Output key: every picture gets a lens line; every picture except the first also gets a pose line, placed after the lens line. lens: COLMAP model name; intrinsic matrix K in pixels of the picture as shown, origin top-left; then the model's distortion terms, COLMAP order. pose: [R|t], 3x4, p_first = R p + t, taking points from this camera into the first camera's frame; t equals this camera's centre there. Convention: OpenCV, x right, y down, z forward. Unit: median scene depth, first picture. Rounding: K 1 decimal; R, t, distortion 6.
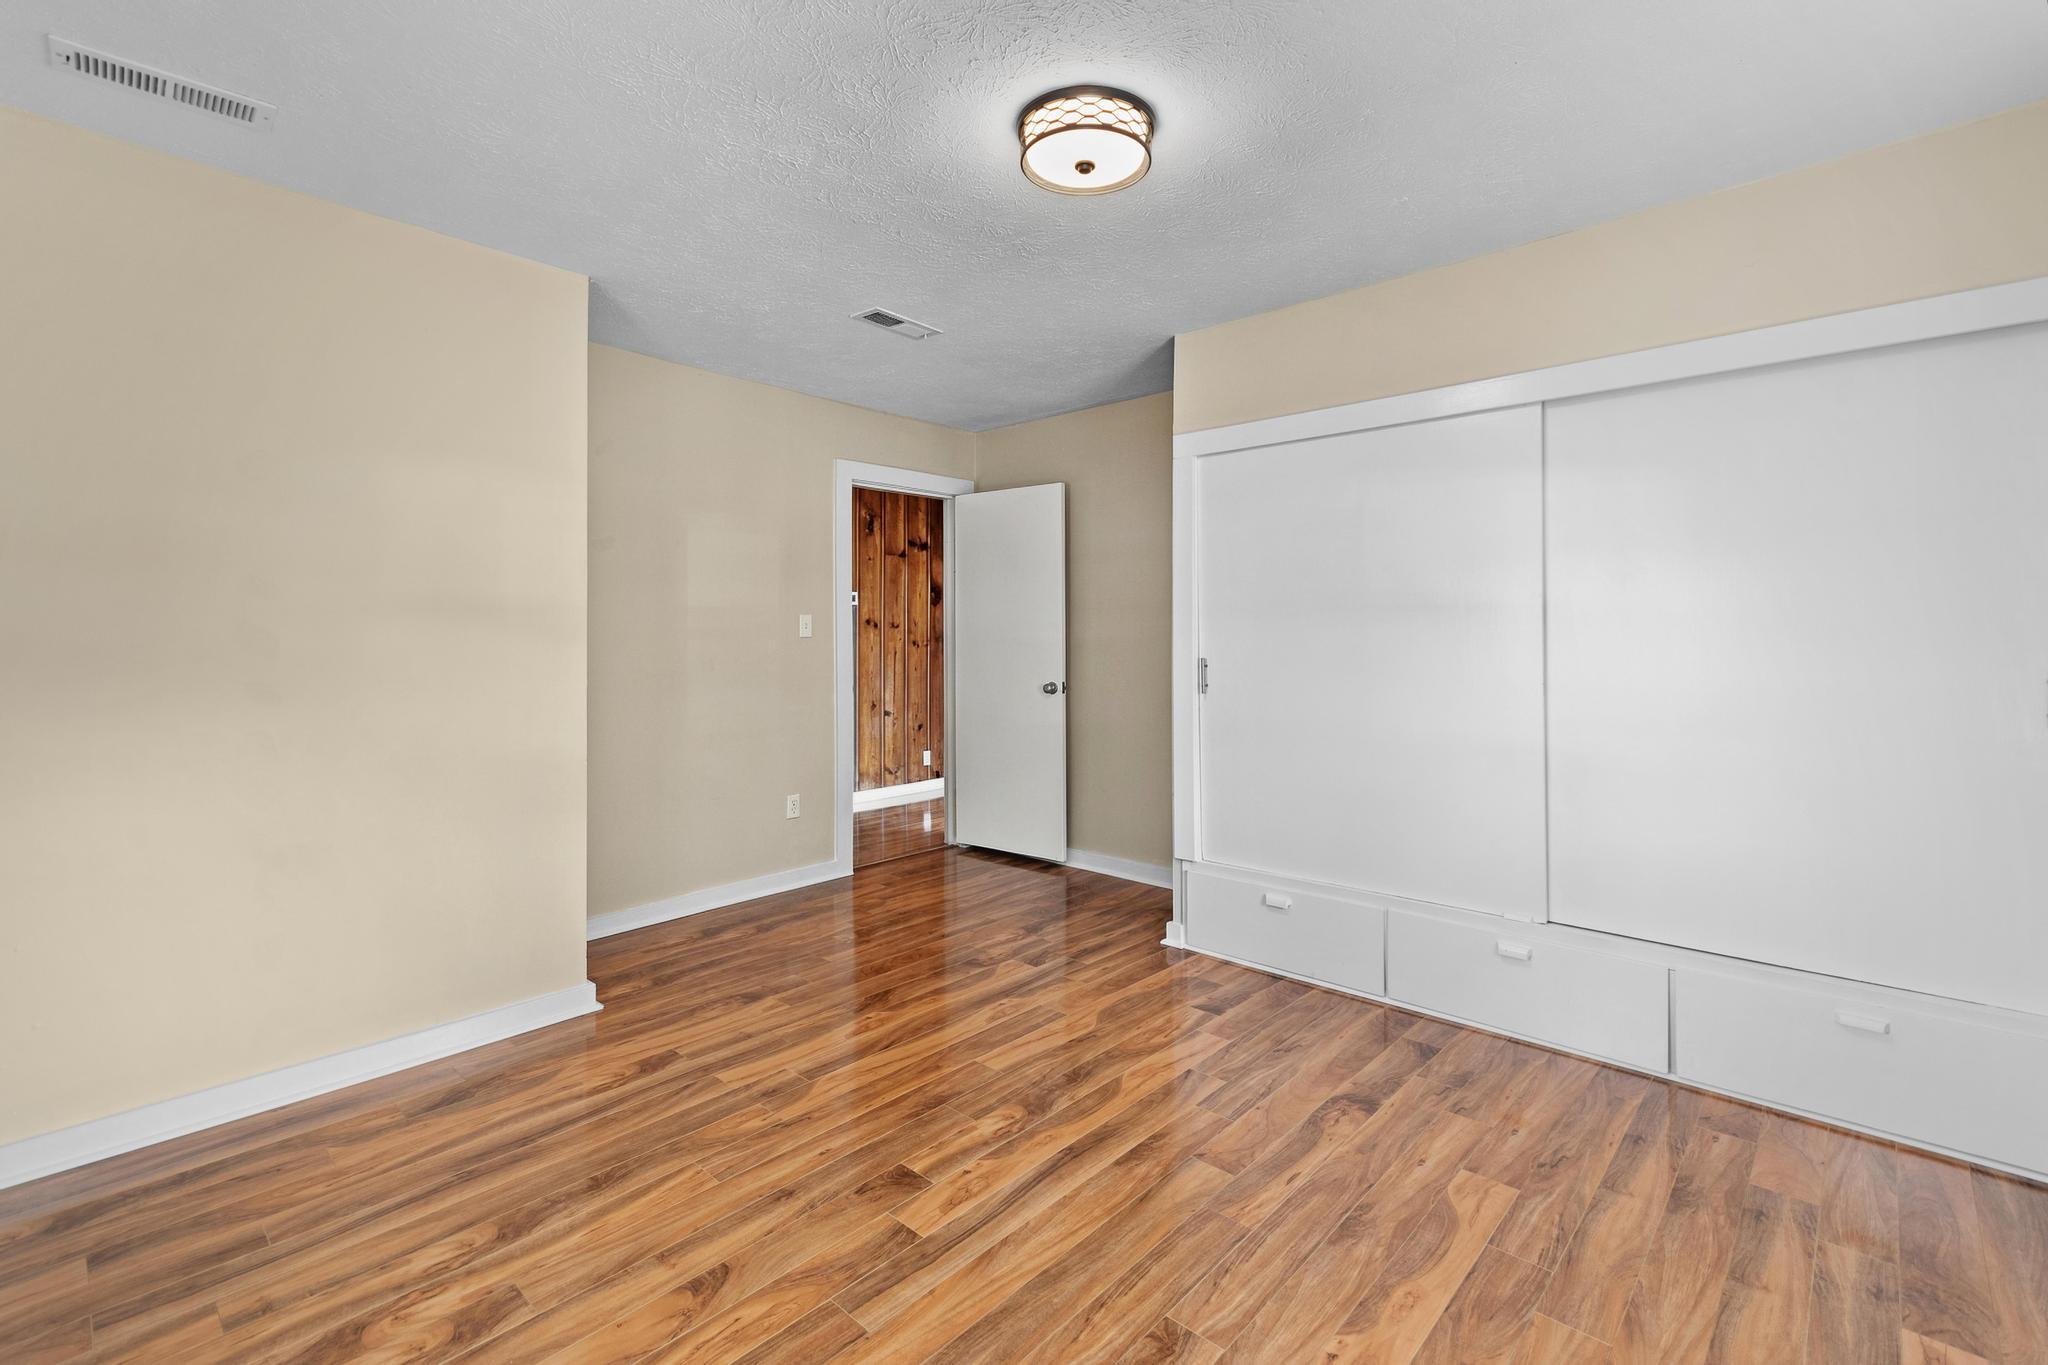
lens RADIAL K [[912.0, 0, 1033.0], [0, 912.0, 643.5], [0, 0, 1]] dist [0.005783, -0.000313]
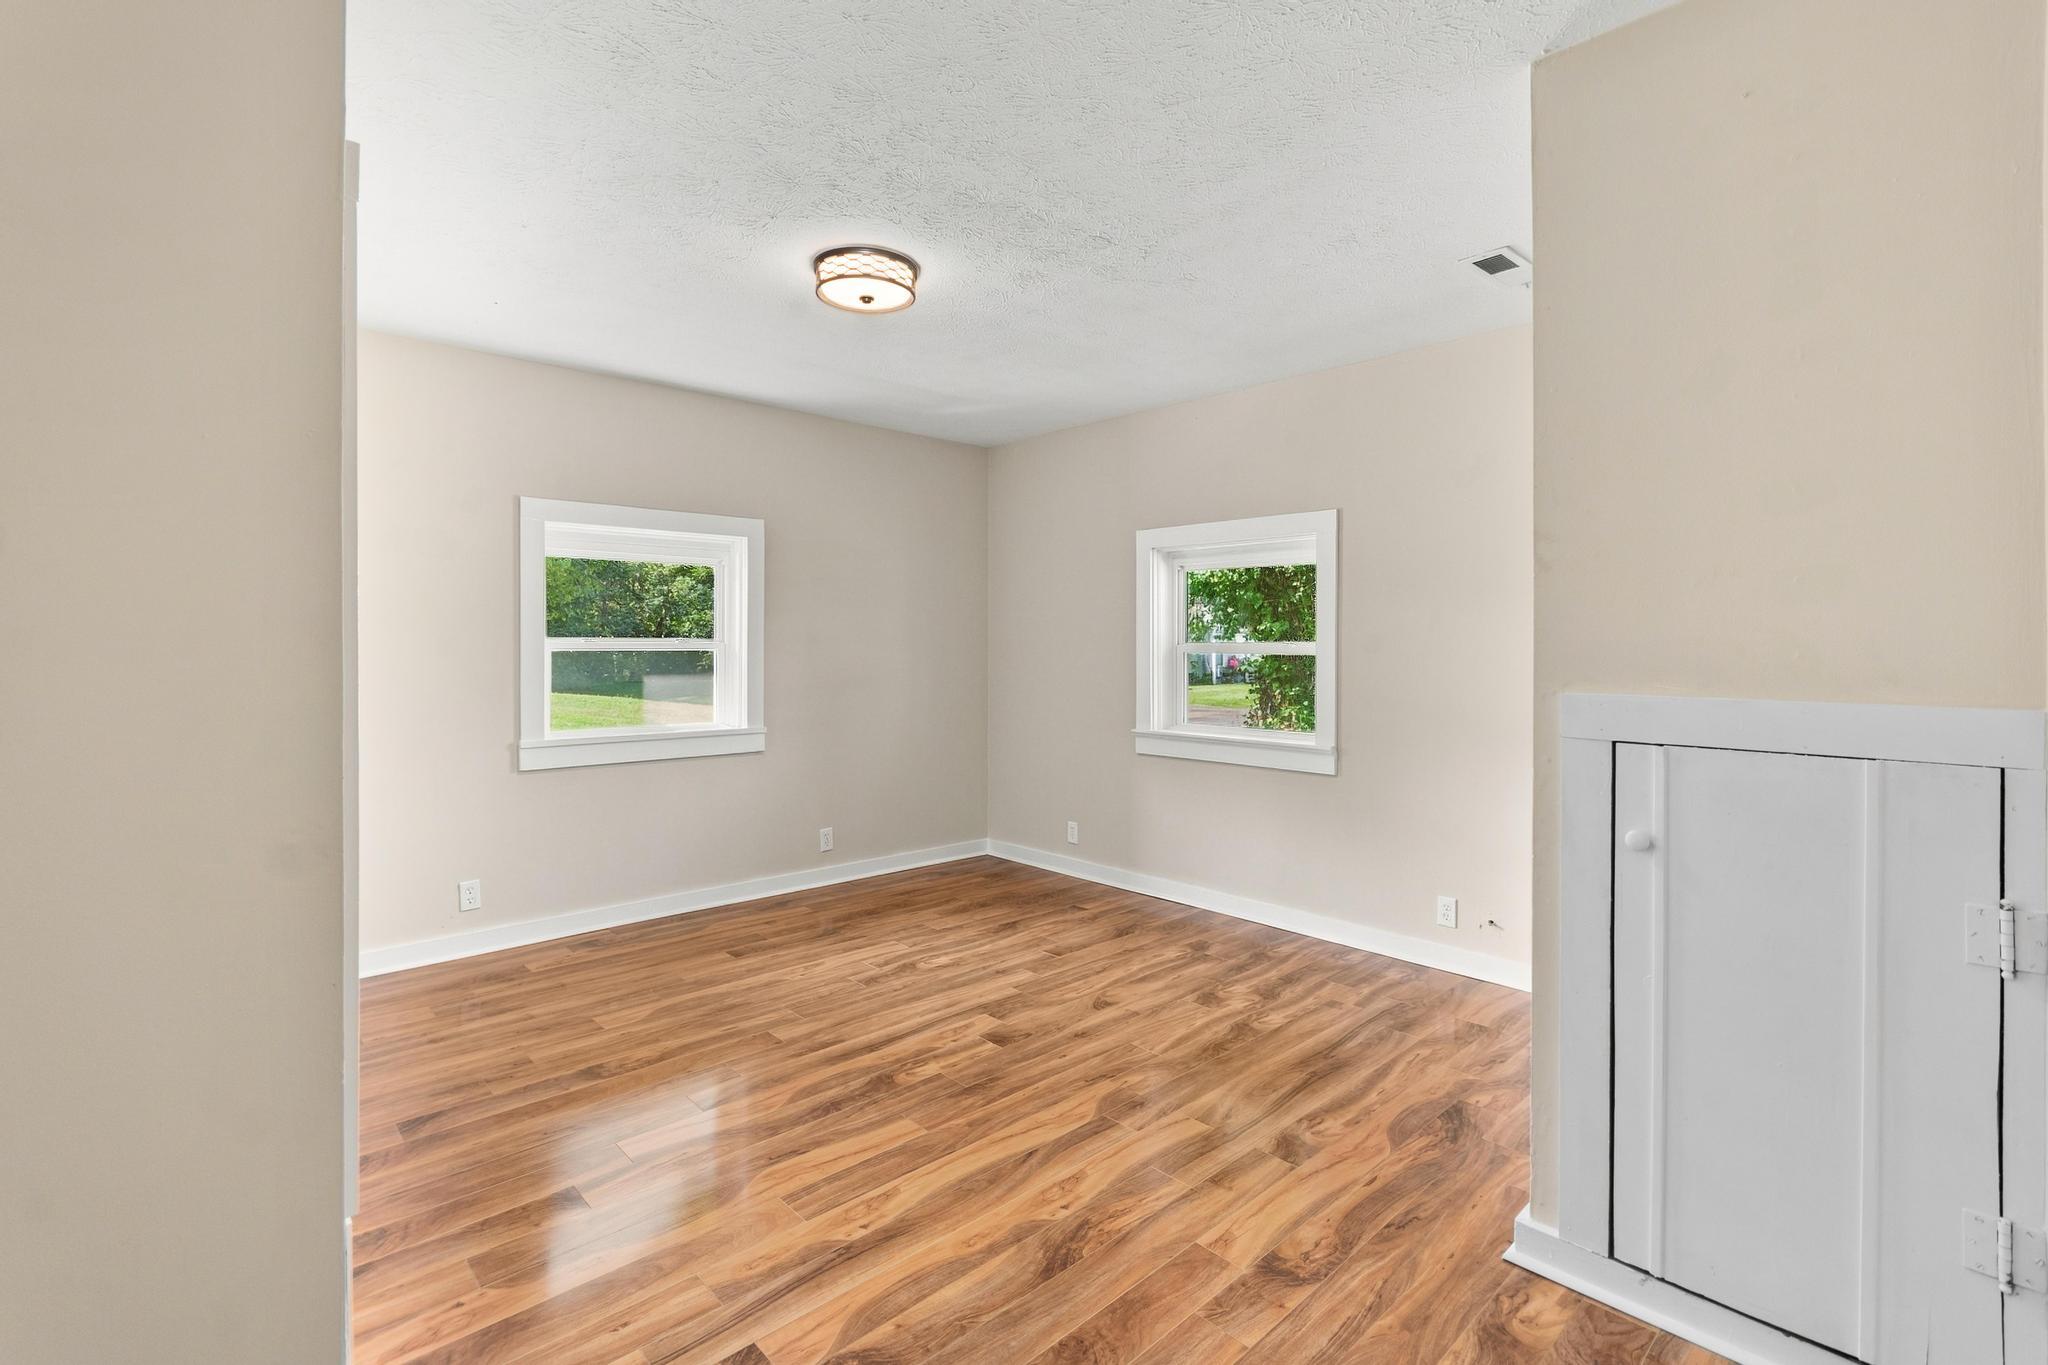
lens RADIAL K [[912.0, 0, 1033.0], [0, 912.0, 643.5], [0, 0, 1]] dist [0.005783, -0.000313]
pose [[-0.997804, -0.000998, 0.066222, -0.261423], [-0.000771, 0.999994, 0.003453, -0.022718], [-0.066225, 0.003395, -0.997799, 2.193812]]
